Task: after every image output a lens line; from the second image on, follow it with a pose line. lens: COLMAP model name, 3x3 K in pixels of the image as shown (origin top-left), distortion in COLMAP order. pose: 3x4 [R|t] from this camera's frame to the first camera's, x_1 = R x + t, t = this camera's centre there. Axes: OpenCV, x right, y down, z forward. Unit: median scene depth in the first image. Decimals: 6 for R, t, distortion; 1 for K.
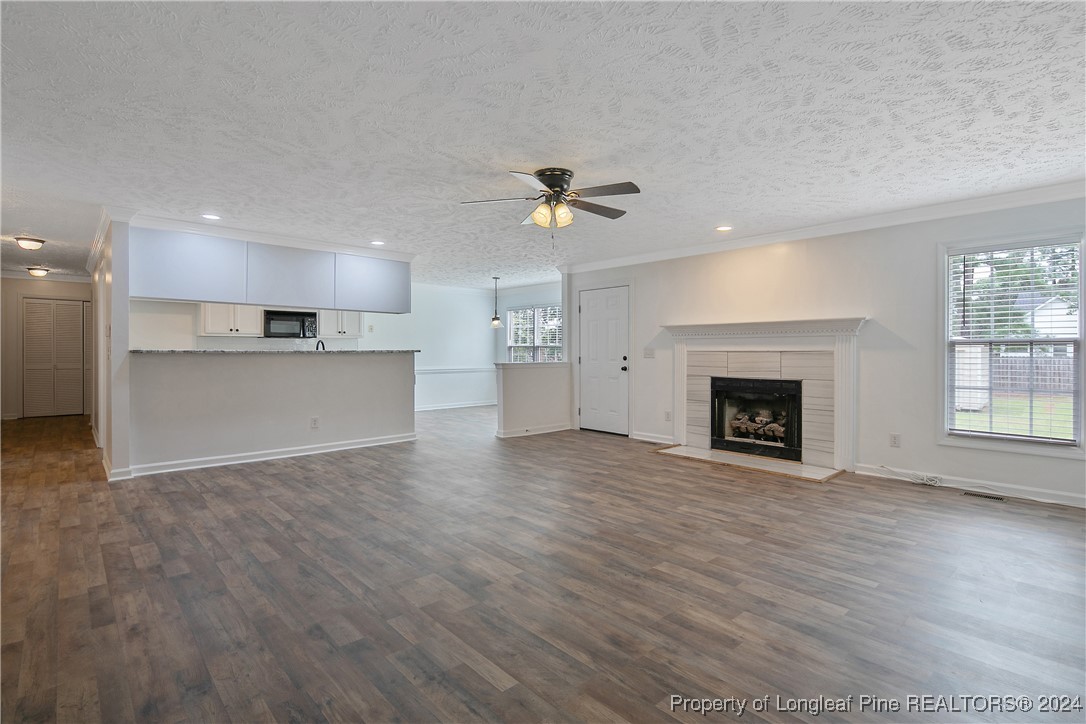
lens RADIAL K [[525.8, 0, 548.9], [0, 525.8, 349.2], [0, 0, 1]] dist [0.001904, 0.000087]
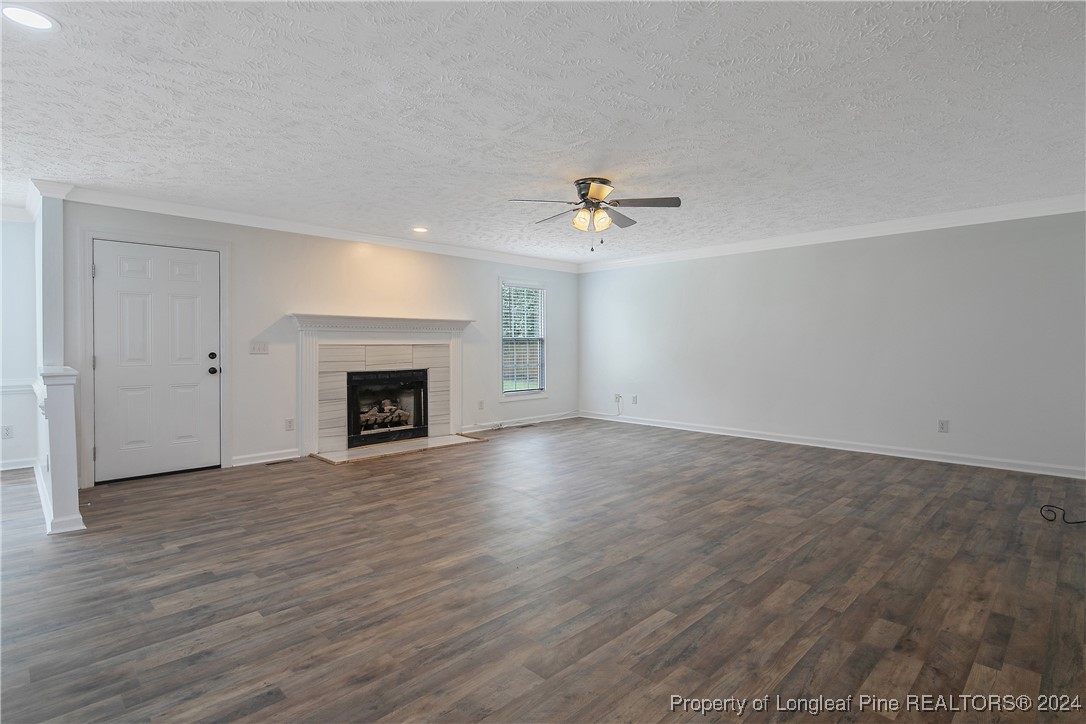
lens RADIAL K [[525.8, 0, 548.9], [0, 525.8, 349.2], [0, 0, 1]] dist [0.001904, 0.000087]
pose [[-0.024847, -0.011946, 0.999620, -1.134109], [-0.000451, 0.999929, 0.011938, 0.000428], [-0.999691, -0.000155, -0.024851, 1.176841]]
